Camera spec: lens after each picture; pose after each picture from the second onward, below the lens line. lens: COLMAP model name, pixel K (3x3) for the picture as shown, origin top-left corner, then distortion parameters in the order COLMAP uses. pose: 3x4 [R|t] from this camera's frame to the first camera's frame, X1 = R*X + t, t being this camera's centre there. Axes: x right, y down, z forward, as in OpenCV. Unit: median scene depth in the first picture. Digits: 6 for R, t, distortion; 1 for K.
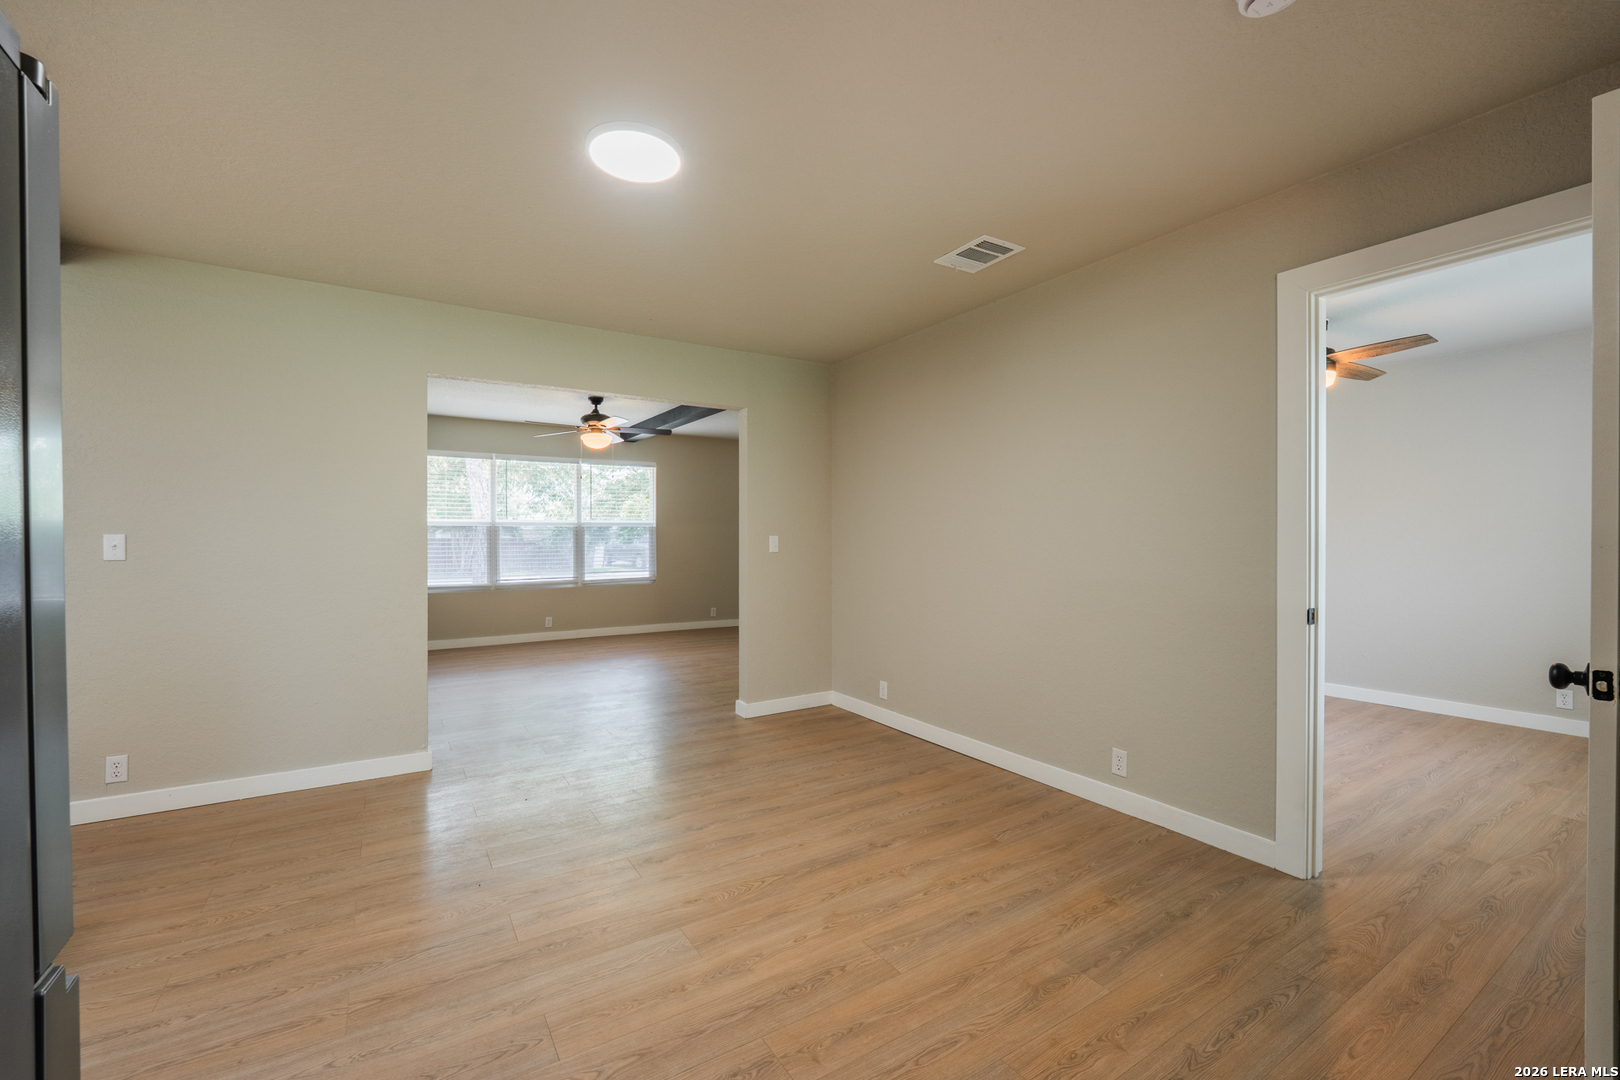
lens RADIAL K [[666.8, 0, 795.7], [0, 666.8, 534.5], [0, 0, 1]] dist [-0.002056, -0.004229]
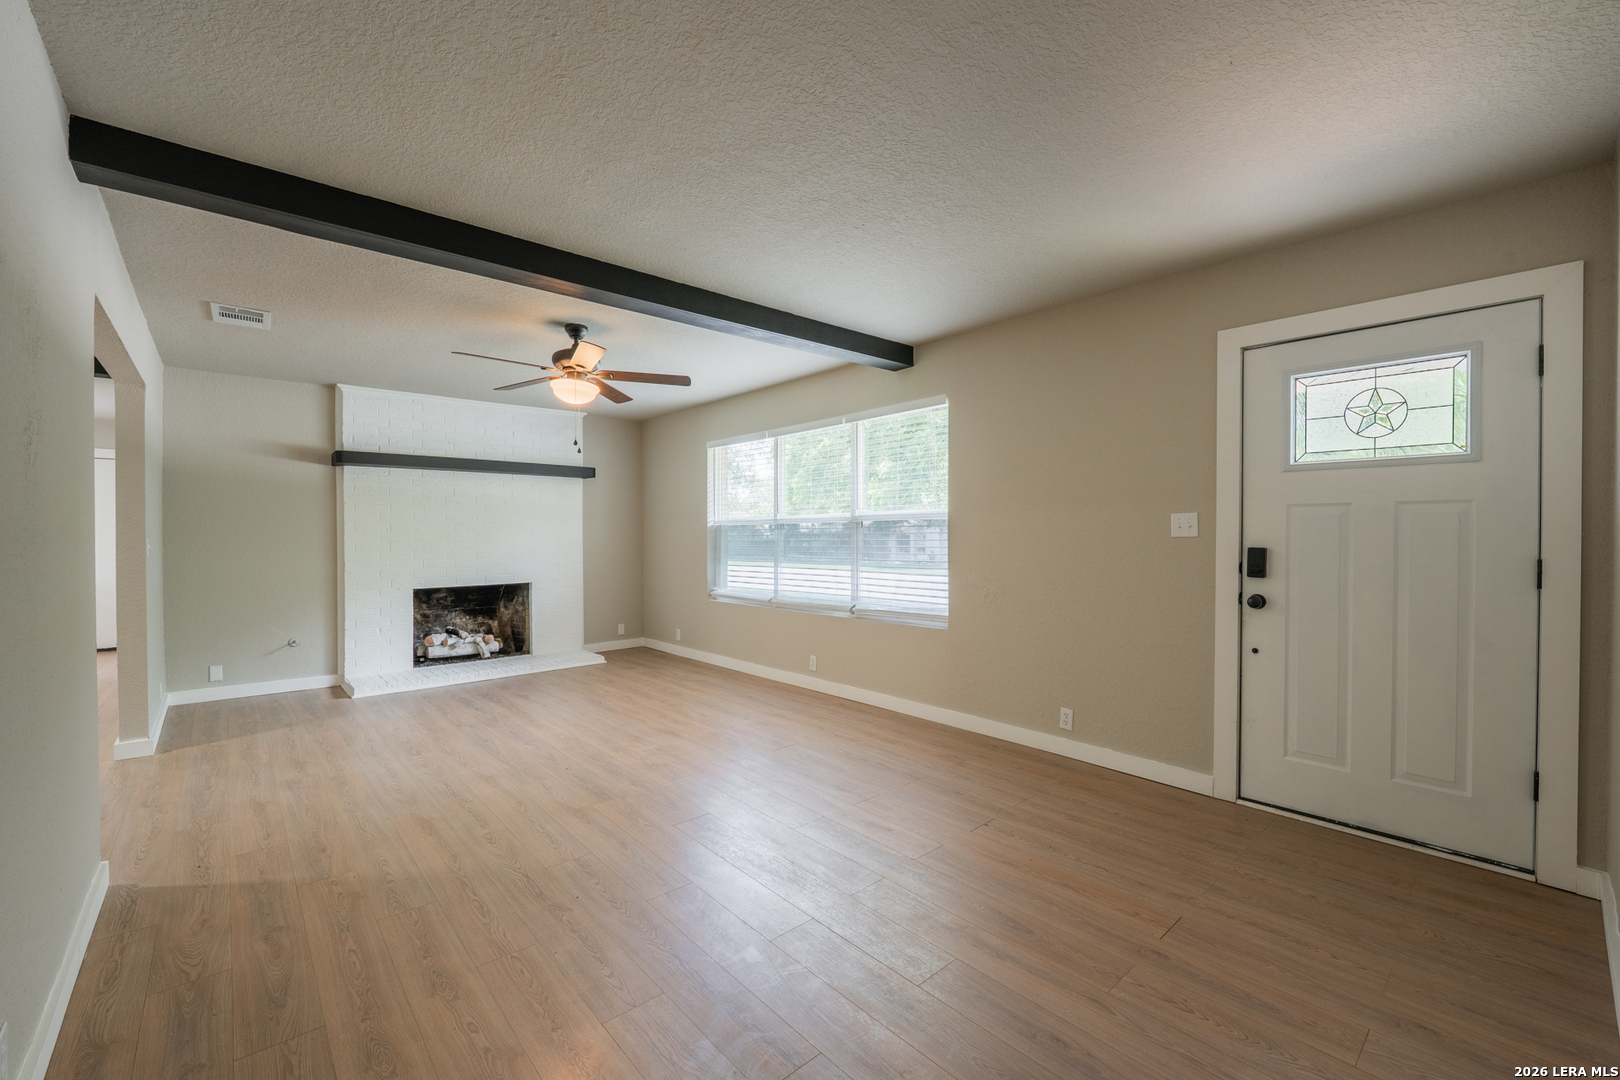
lens RADIAL K [[666.8, 0, 800.9], [0, 666.8, 537.1], [0, 0, 1]] dist [-0.002056, -0.004229]
pose [[0.155834, 0.001998, -0.987781, 0.383042], [0.002283, 0.999995, 0.002383, 0.001169], [0.987781, -0.002627, 0.155829, 1.121606]]
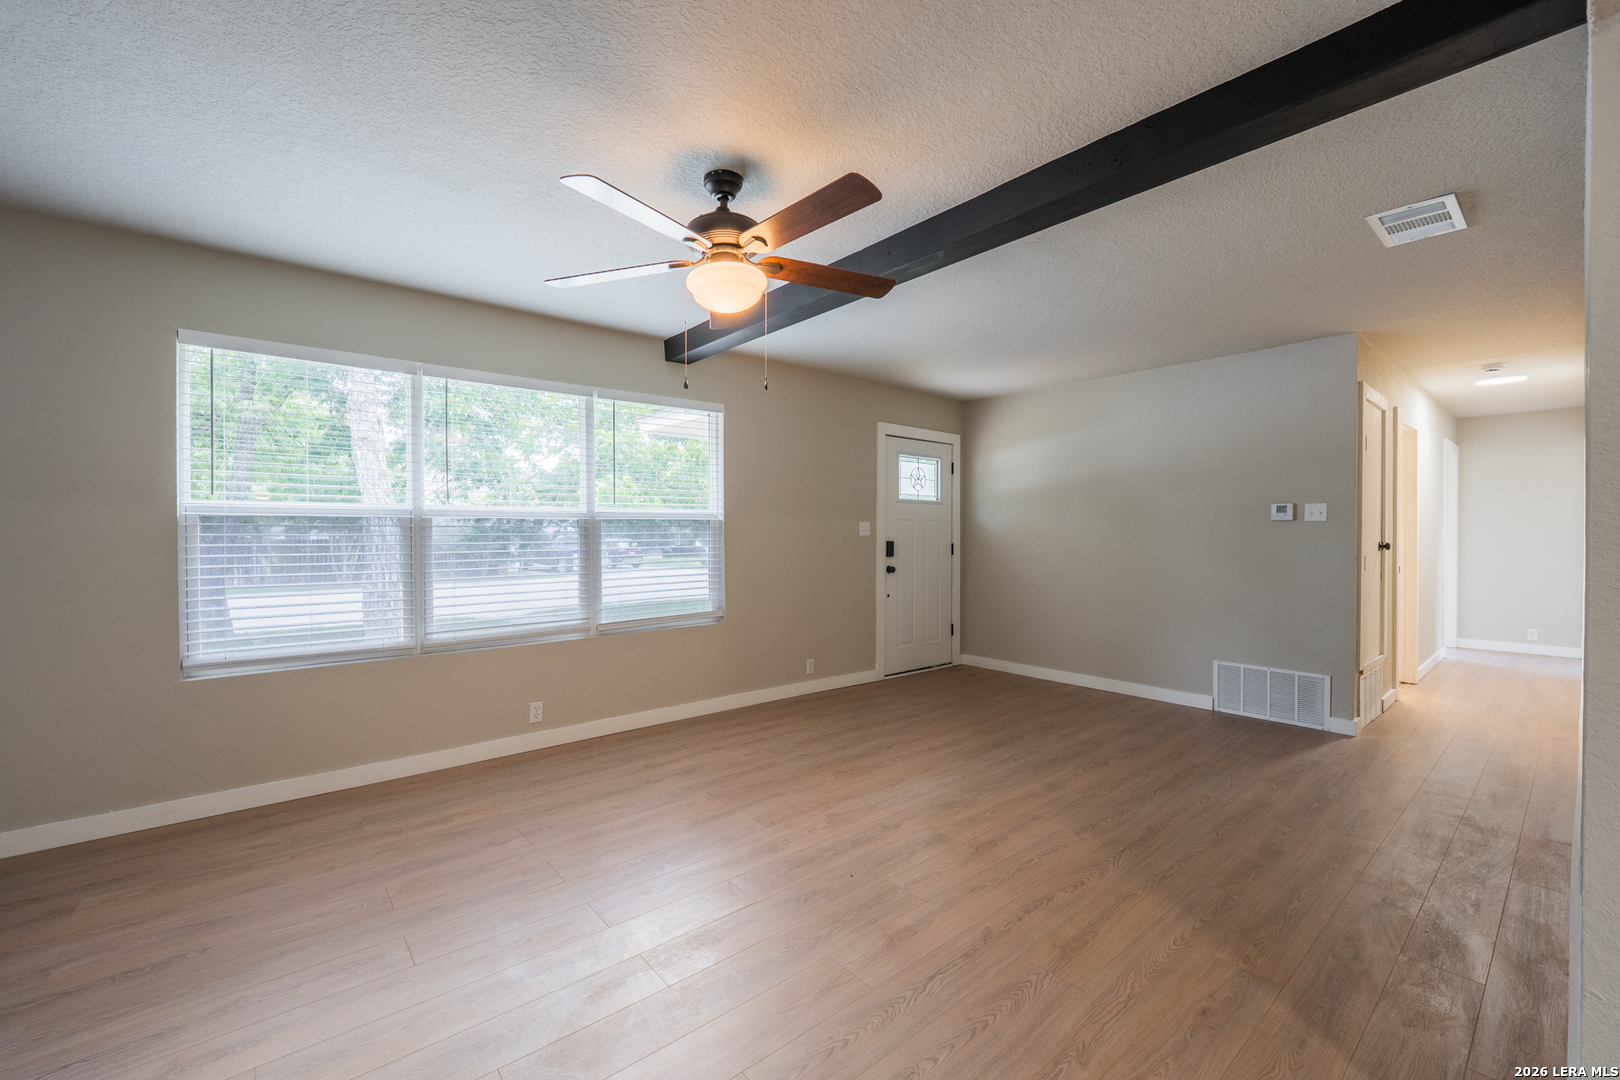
lens RADIAL K [[666.8, 0, 792.7], [0, 666.8, 537.6], [0, 0, 1]] dist [-0.002056, -0.004229]
pose [[0.991373, -0.004741, 0.130986, -0.312189], [0.003845, 0.999967, 0.007090, -0.001192], [-0.131015, -0.006525, 0.991359, 0.617463]]
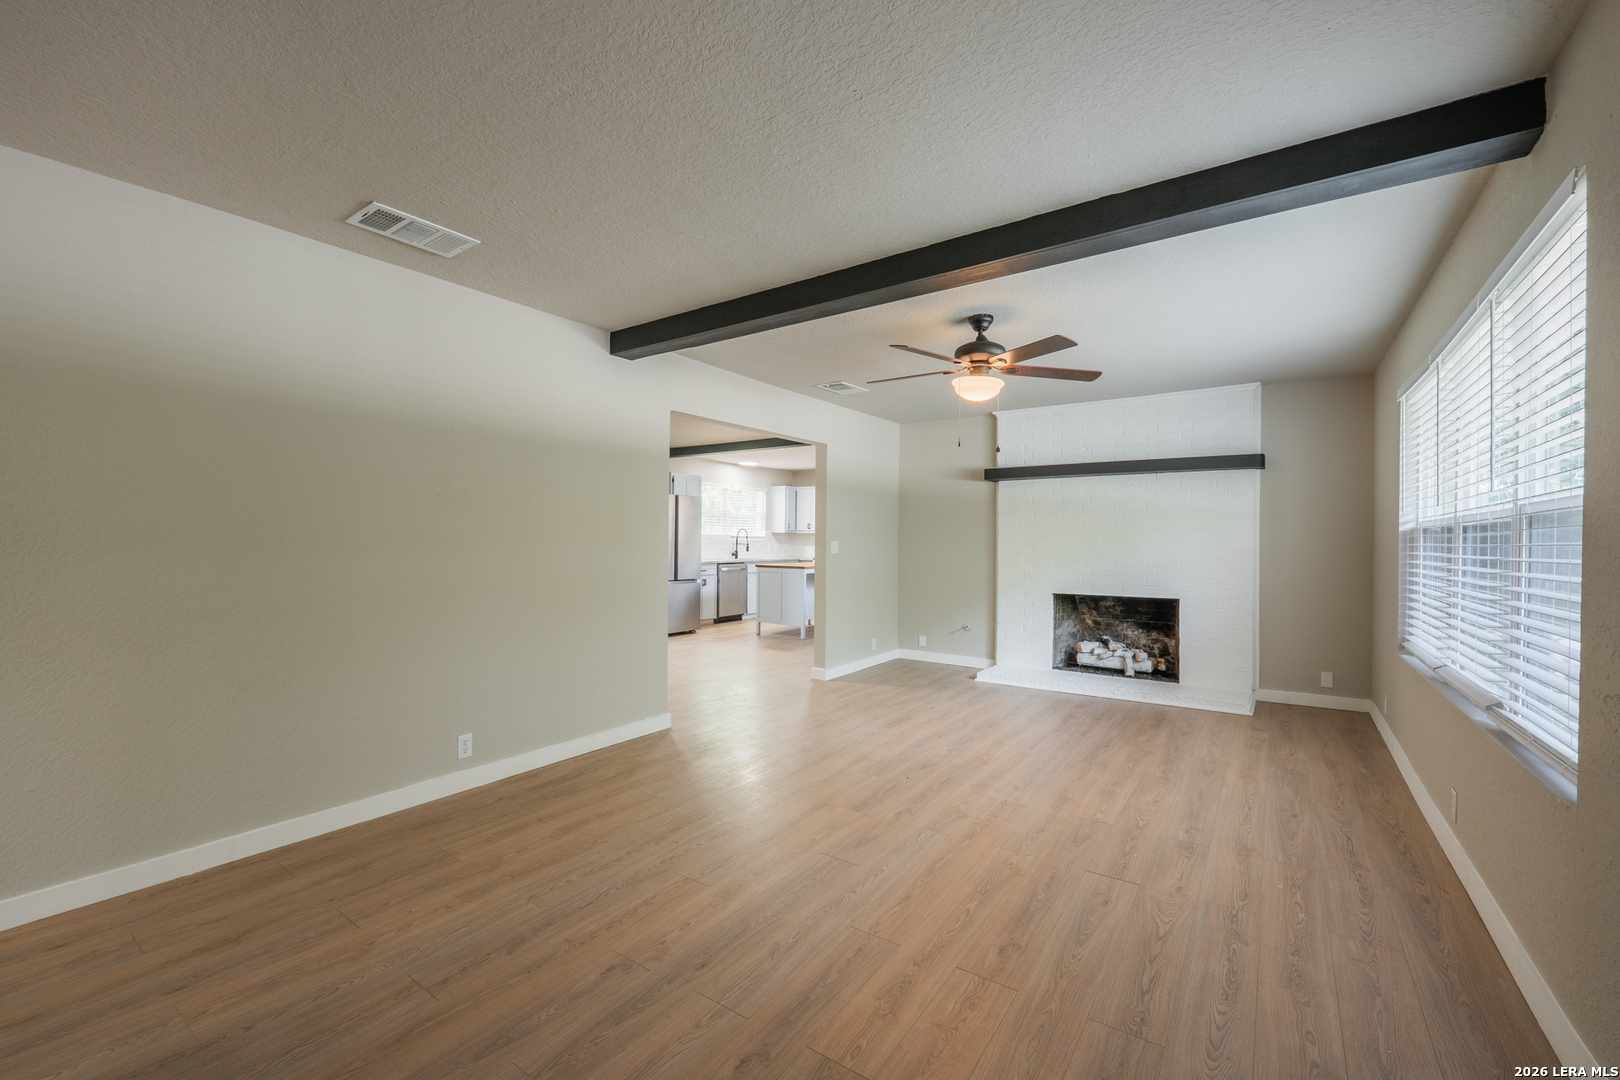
lens RADIAL K [[666.8, 0, 791.9], [0, 666.8, 544.5], [0, 0, 1]] dist [-0.002056, -0.004229]
pose [[-0.925808, -0.005871, -0.377949, 0.086883], [-0.009242, 0.999932, 0.007104, -0.000109], [0.377882, 0.010070, -0.925799, 1.504310]]
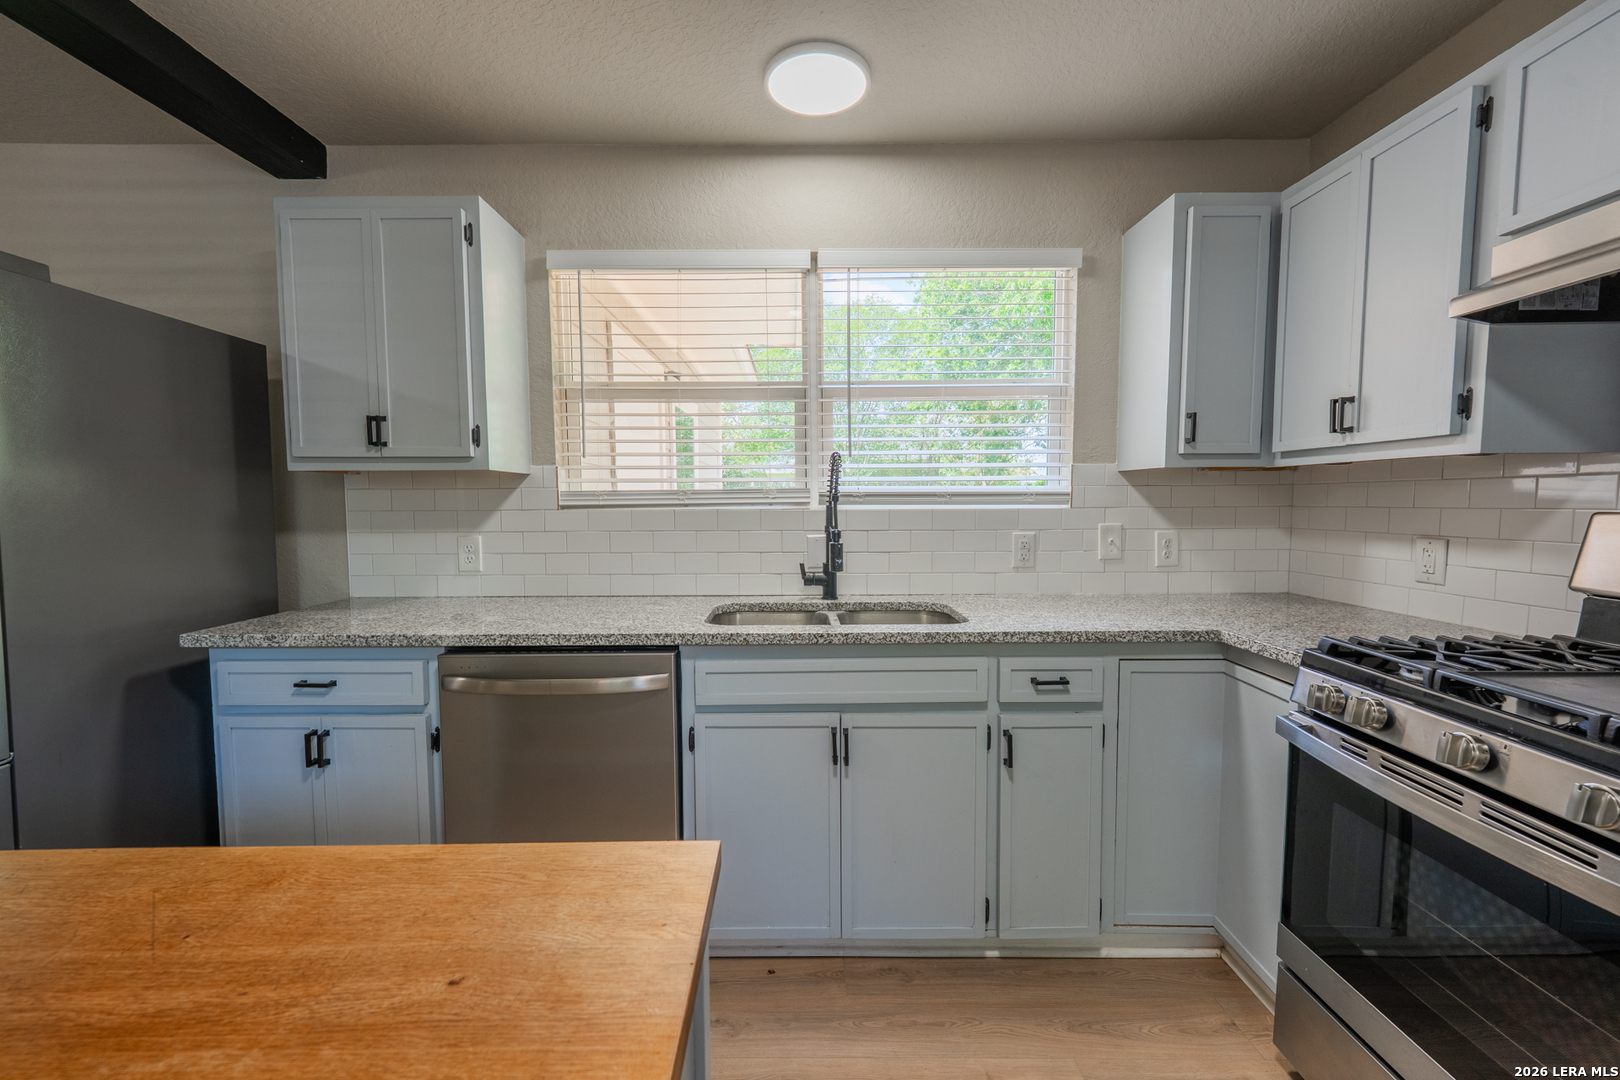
lens RADIAL K [[666.8, 0, 796.5], [0, 666.8, 538.5], [0, 0, 1]] dist [-0.002056, -0.004229]
pose [[-0.848881, -0.025681, 0.527959, -0.642700], [0.004546, 0.998427, 0.055874, -0.004029], [-0.528564, 0.049830, -0.847430, 0.098411]]
